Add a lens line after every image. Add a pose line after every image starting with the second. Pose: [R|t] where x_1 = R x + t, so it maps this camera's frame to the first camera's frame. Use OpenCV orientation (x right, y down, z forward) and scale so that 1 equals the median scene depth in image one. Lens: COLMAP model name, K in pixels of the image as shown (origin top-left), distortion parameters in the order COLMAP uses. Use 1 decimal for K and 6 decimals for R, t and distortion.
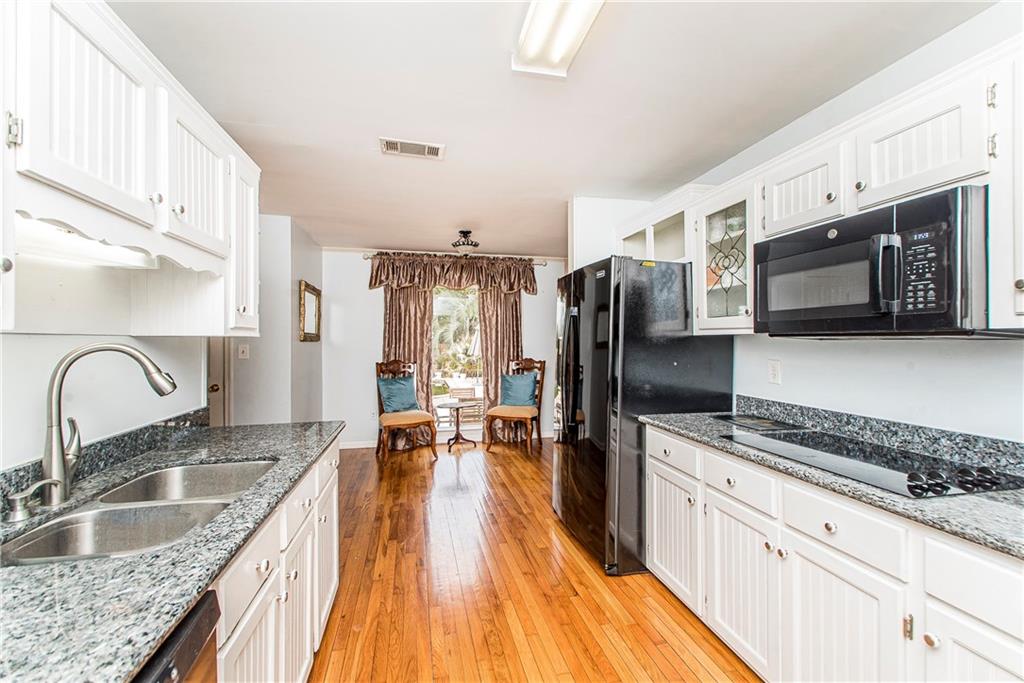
lens RADIAL K [[445.2, 0, 512.0], [0, 445.2, 342.1], [0, 0, 1]] dist [-0.001137, -0.000217]
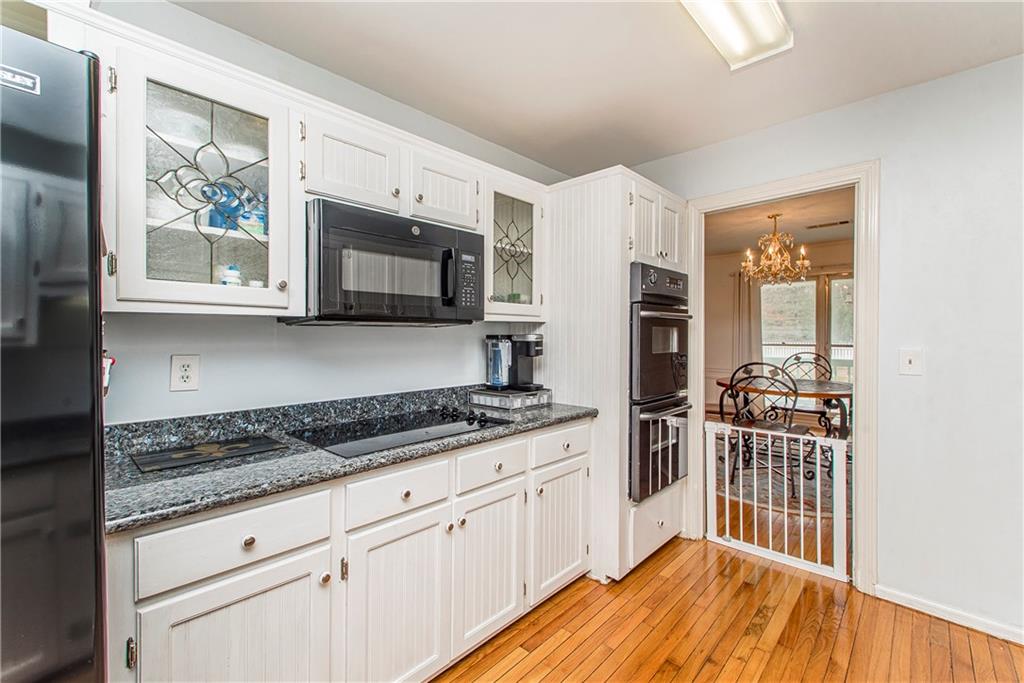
lens RADIAL K [[445.2, 0, 510.6], [0, 445.2, 333.8], [0, 0, 1]] dist [-0.001137, -0.000217]
pose [[-0.559381, -0.006713, 0.828883, -0.344320], [-0.003767, 0.999977, 0.005557, 0.008756], [-0.828902, -0.000014, -0.559394, 1.449614]]
